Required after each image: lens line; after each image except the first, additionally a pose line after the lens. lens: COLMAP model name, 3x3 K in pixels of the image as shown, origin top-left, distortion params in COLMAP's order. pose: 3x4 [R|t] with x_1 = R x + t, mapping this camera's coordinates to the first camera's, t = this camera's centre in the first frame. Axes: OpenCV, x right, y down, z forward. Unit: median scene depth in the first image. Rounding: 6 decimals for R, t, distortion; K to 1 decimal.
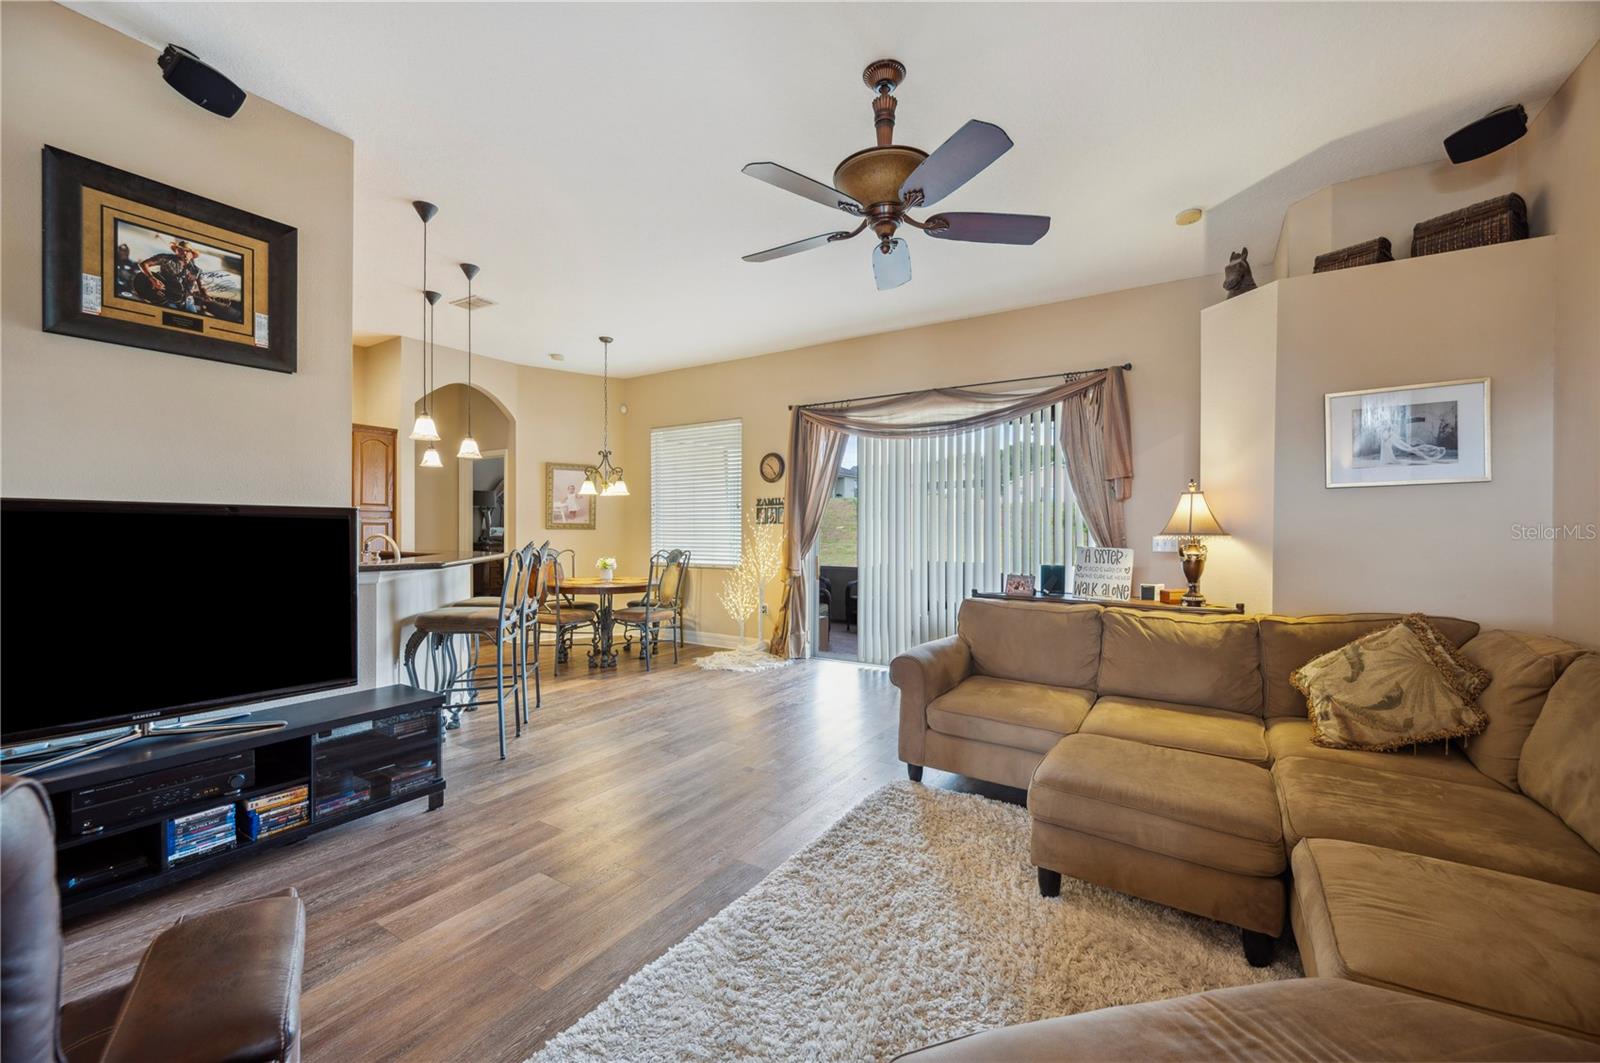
lens RADIAL K [[630.2, 0, 794.1], [0, 630.2, 526.7], [0, 0, 1]] dist [-0.001329, 0.000029]
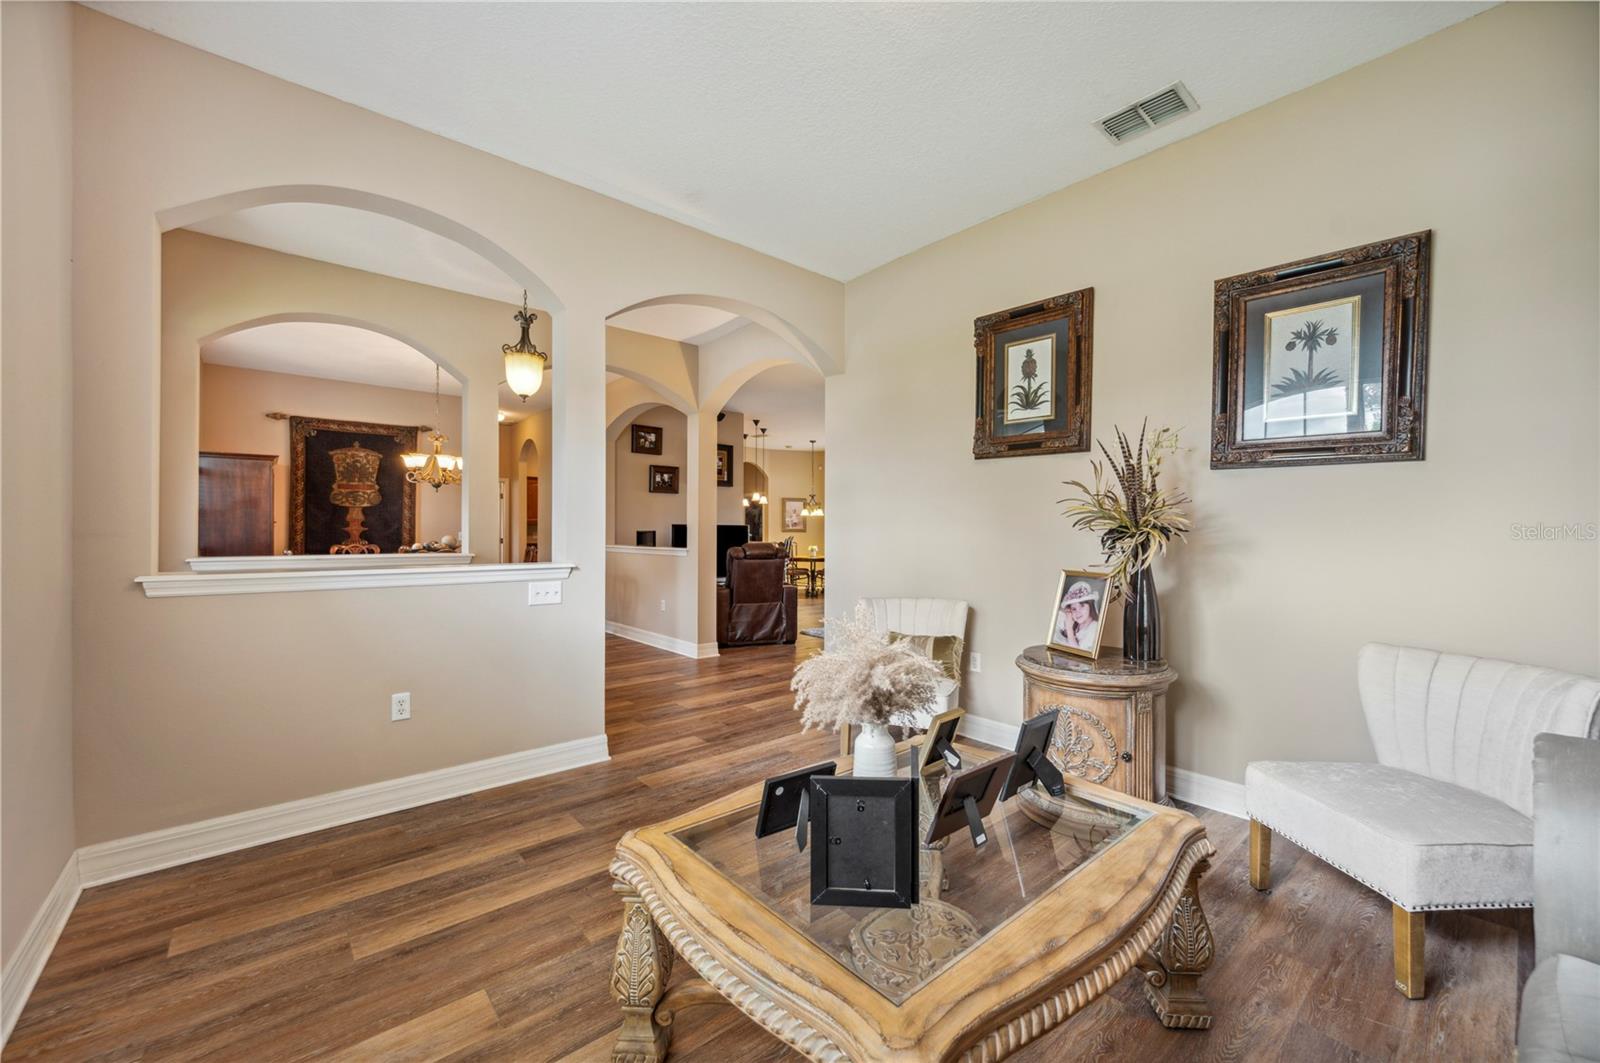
lens RADIAL K [[630.2, 0, 801.9], [0, 630.2, 535.2], [0, 0, 1]] dist [-0.001329, 0.000029]
pose [[0.958272, 0.005088, -0.285812, 0.258349], [-0.003818, 0.999980, 0.005000, 0.004226], [0.285832, -0.003700, 0.958273, -0.990869]]
